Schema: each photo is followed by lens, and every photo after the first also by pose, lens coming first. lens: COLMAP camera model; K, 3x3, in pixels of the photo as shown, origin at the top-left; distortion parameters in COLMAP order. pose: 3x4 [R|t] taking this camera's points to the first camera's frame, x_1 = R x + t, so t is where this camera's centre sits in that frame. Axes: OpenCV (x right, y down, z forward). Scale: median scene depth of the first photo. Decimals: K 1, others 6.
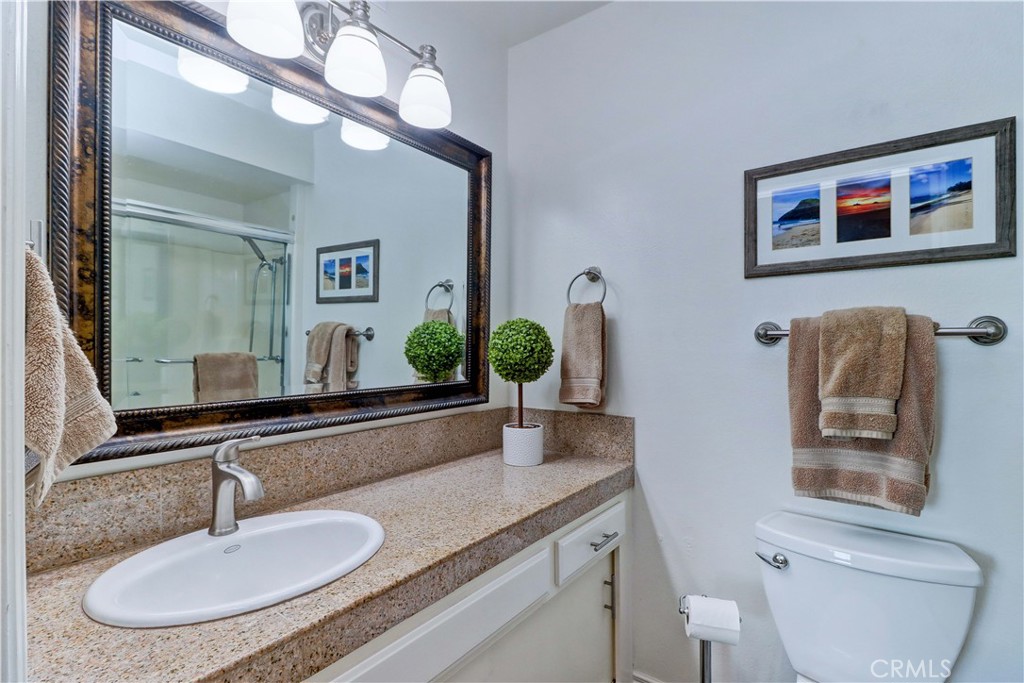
lens RADIAL K [[495.7, 0, 512.0], [0, 495.7, 341.5], [0, 0, 1]] dist [0.001092, -0.000603]
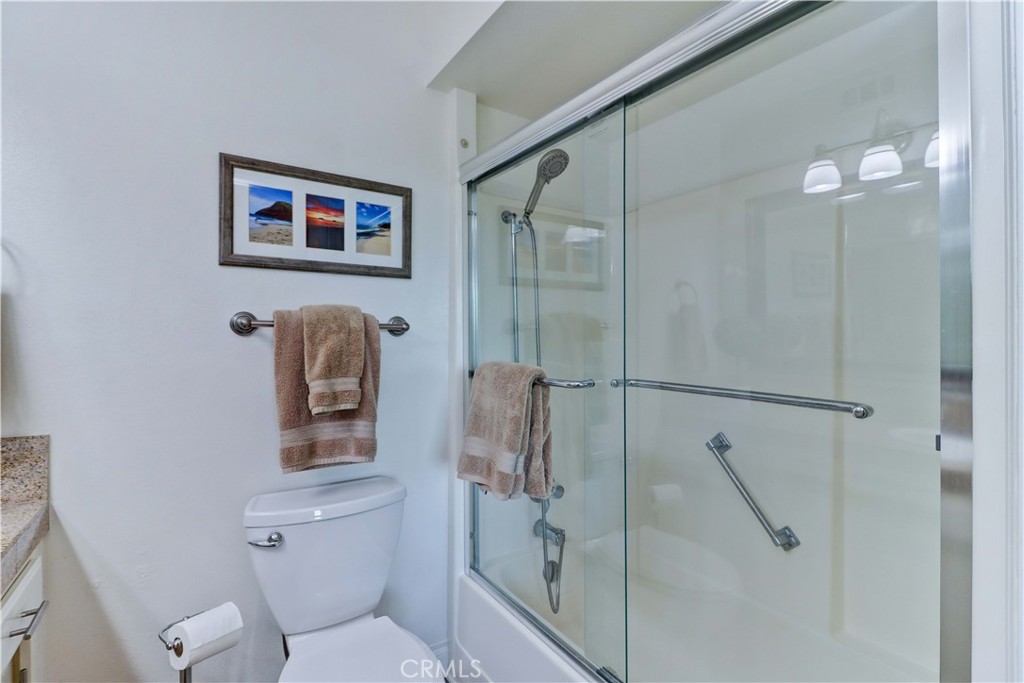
lens RADIAL K [[476.3, 0, 517.7], [0, 476.3, 334.5], [0, 0, 1]] dist [0.004999, -0.000640]
pose [[0.308384, 0.005112, 0.951248, -0.274105], [-0.015022, 0.999887, -0.000504, -0.001669], [-0.951143, -0.014134, 0.308426, 0.200963]]
